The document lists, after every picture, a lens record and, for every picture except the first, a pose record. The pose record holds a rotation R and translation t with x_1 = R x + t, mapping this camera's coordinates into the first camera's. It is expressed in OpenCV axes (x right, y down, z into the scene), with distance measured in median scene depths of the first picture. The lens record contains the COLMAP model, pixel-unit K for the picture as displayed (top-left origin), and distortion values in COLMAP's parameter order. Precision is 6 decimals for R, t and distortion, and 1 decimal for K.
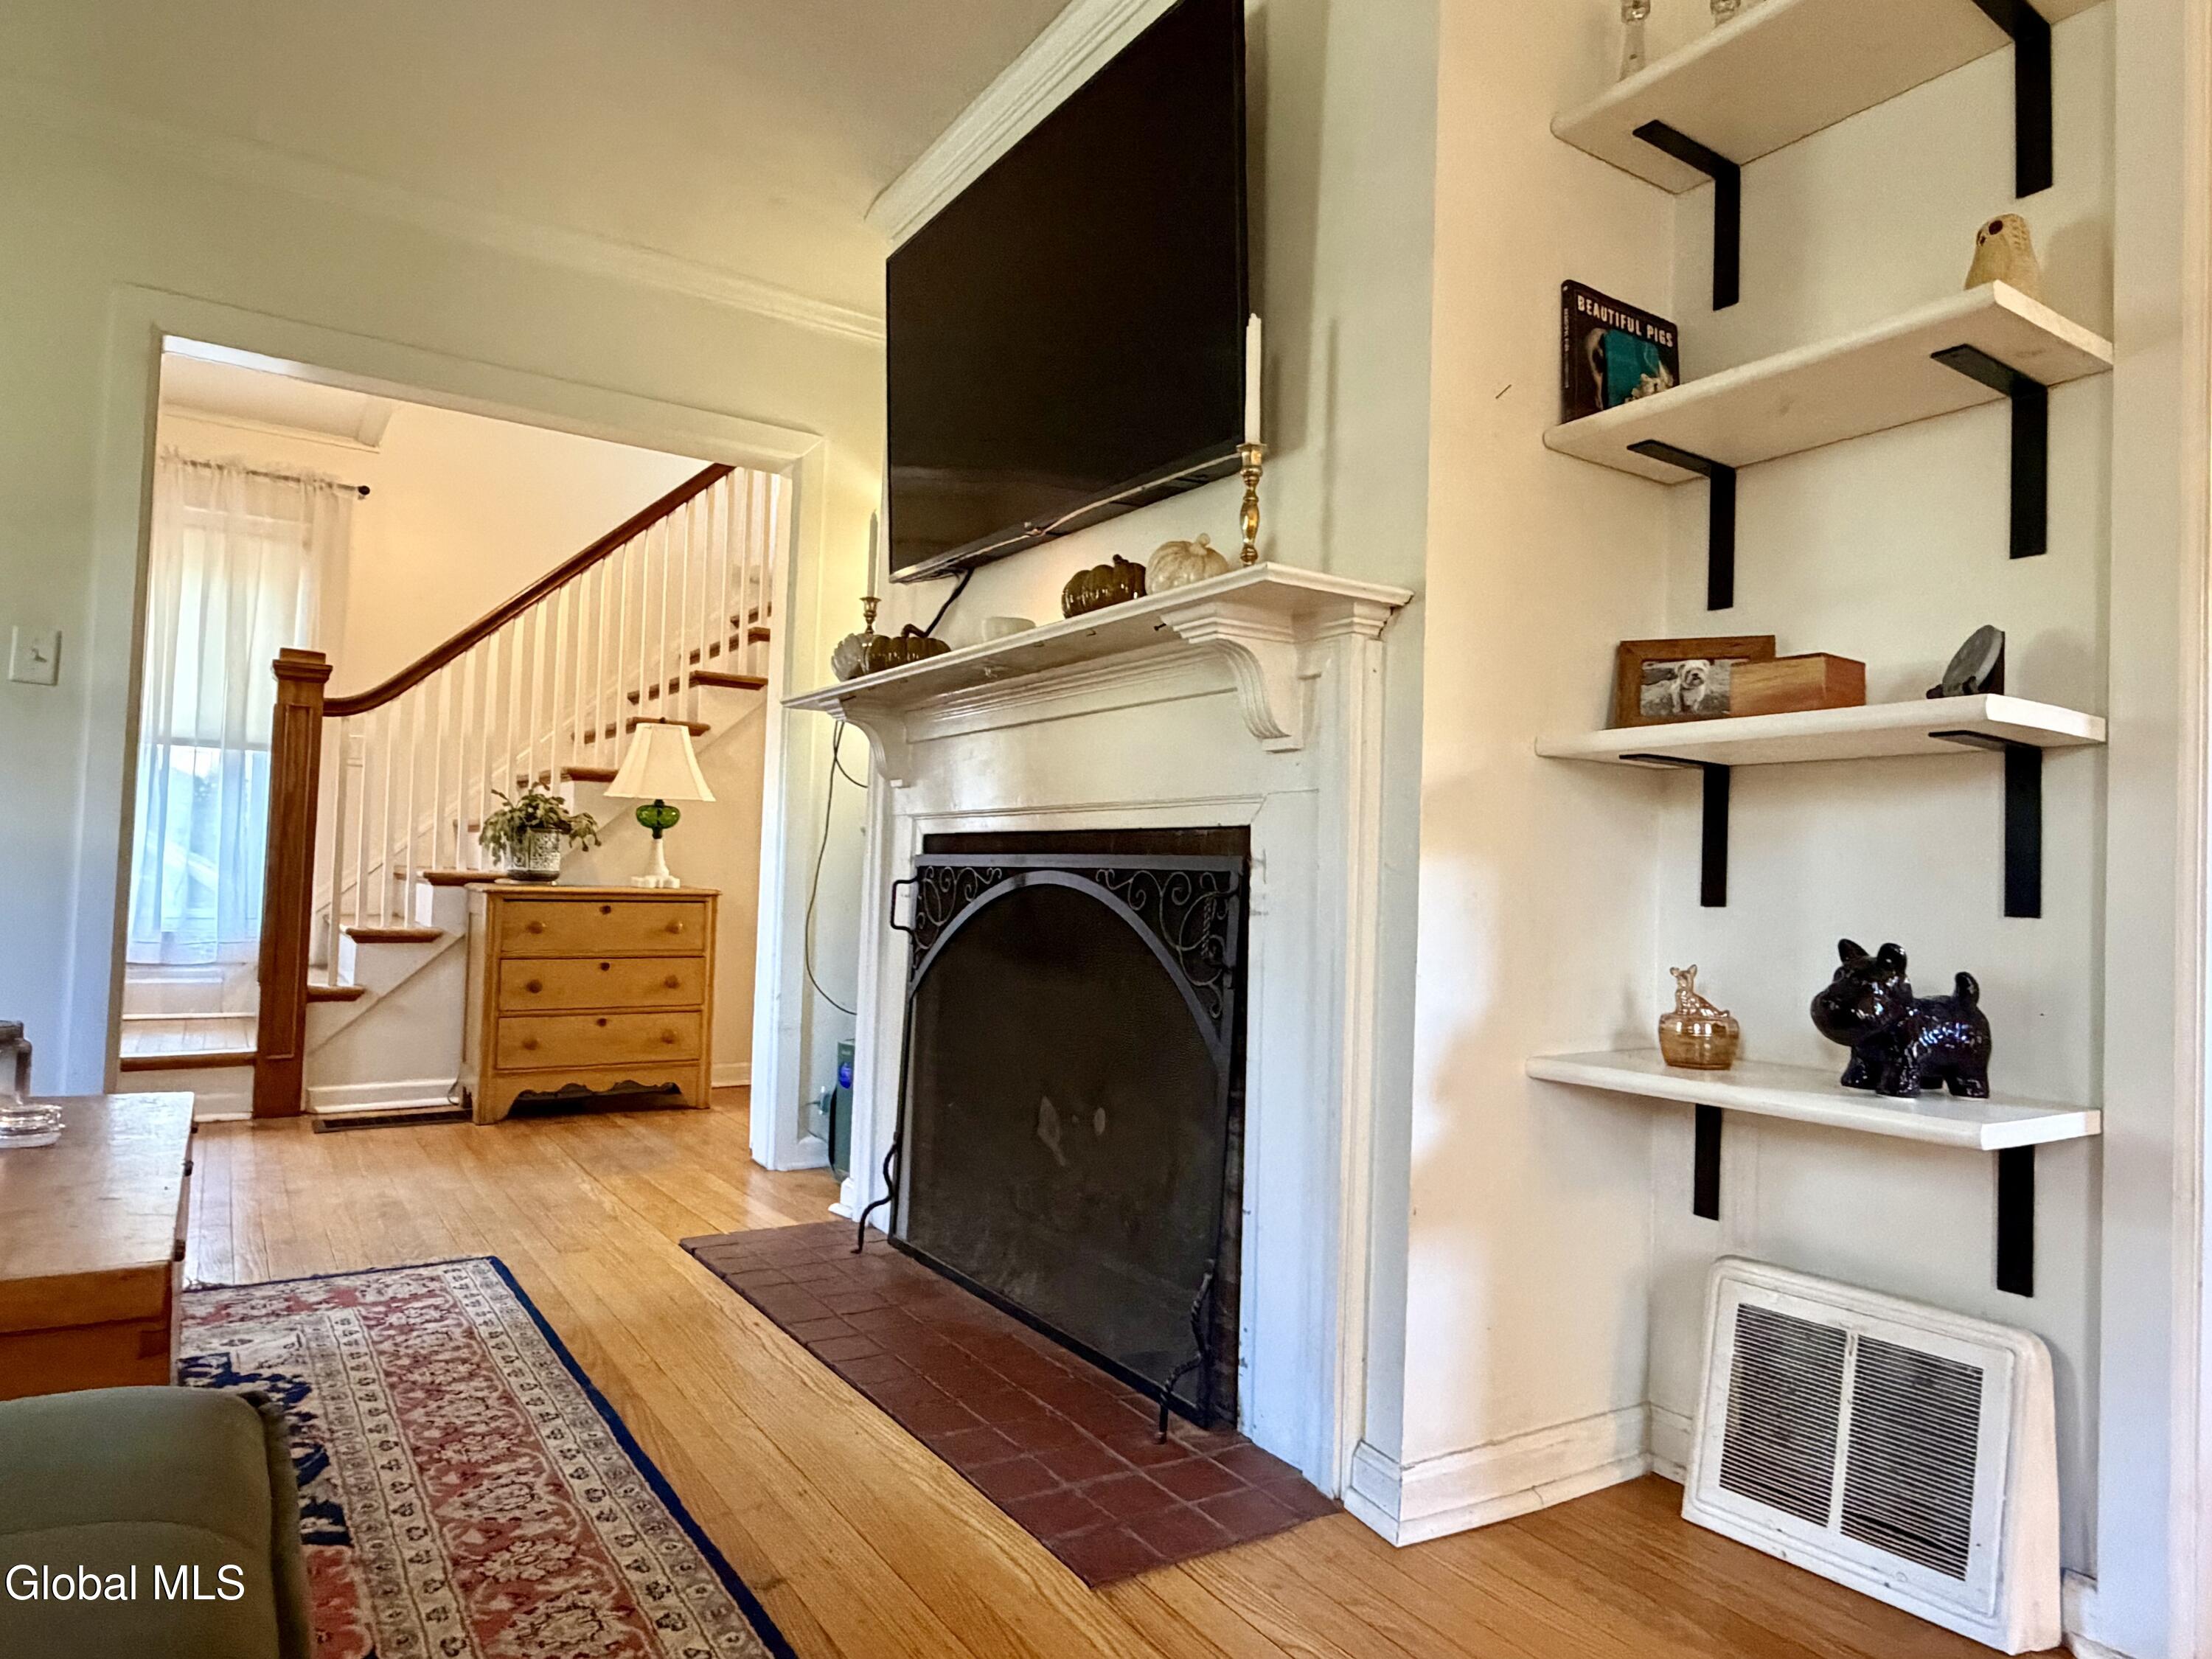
lens RADIAL K [[1345.2, 0, 1101.8], [0, 1345.2, 842.2], [0, 0, 1]] dist [0.005337, 0.000750]
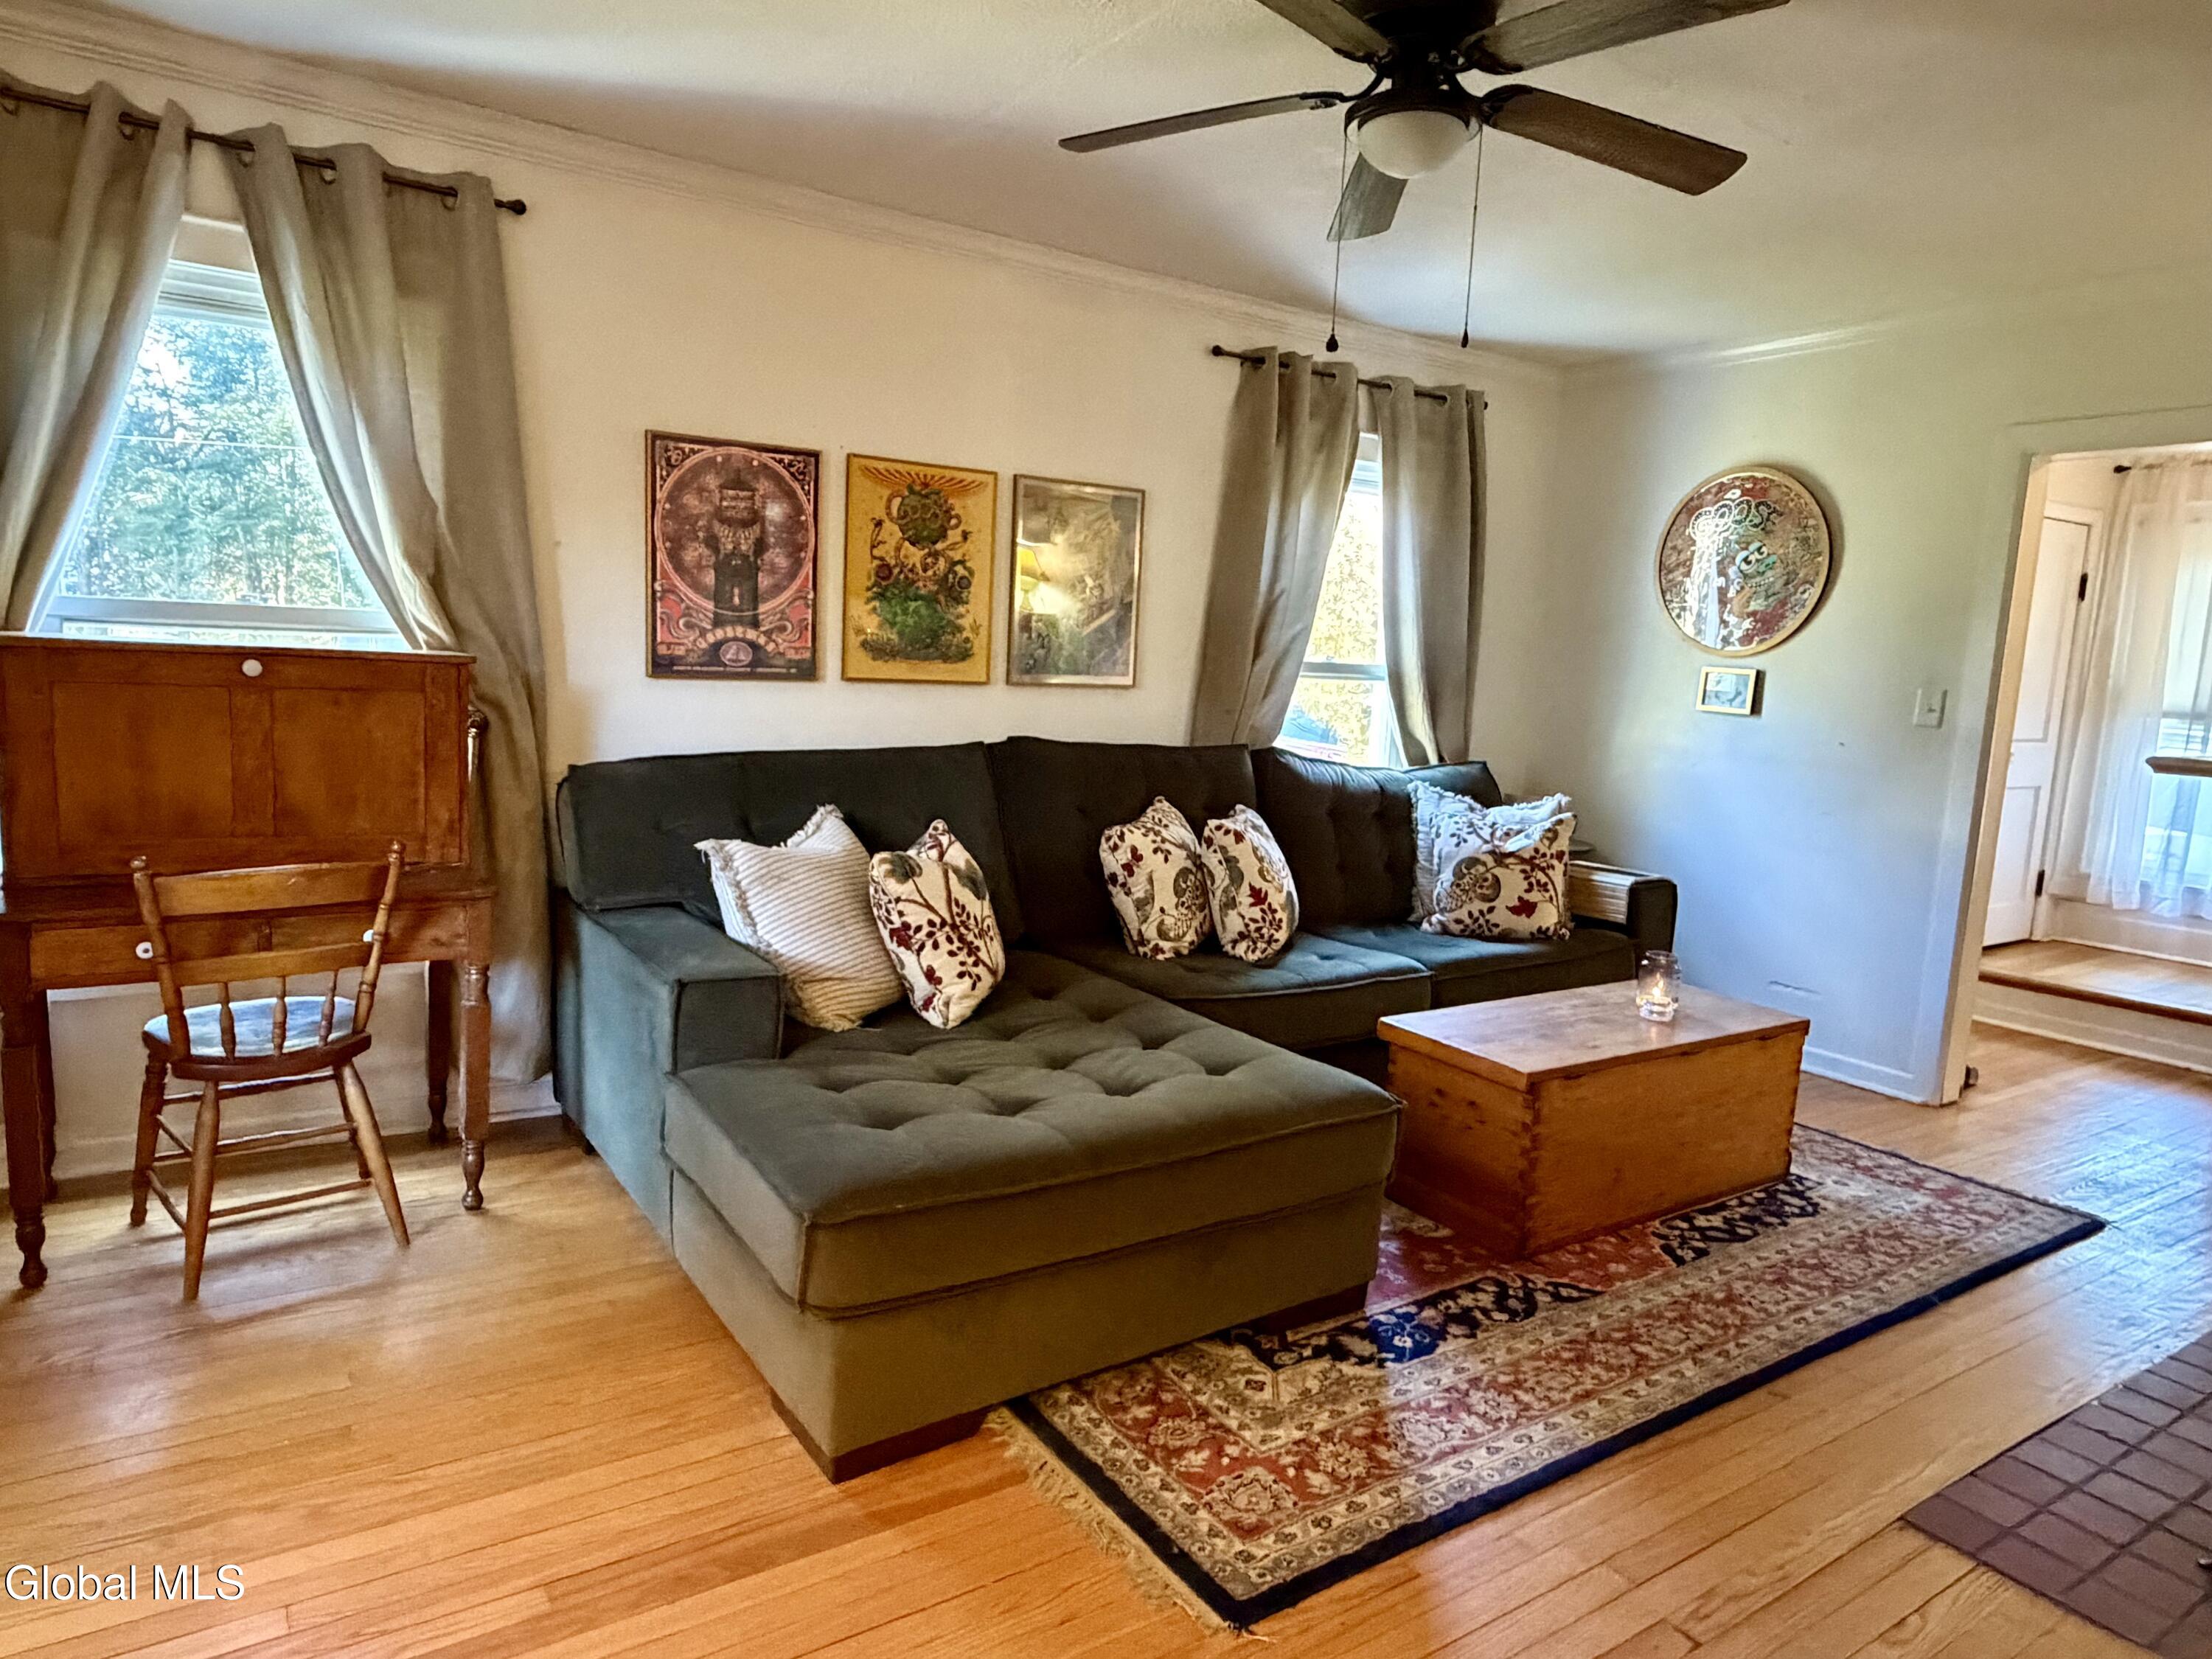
lens RADIAL K [[1345.2, 0, 1097.5], [0, 1345.2, 832.9], [0, 0, 1]] dist [0.005337, 0.000750]
pose [[0.006875, 0.095321, -0.995423, 0.916721], [-0.012608, 0.995376, 0.095229, -0.179710], [0.999897, 0.011896, 0.008045, 0.130681]]
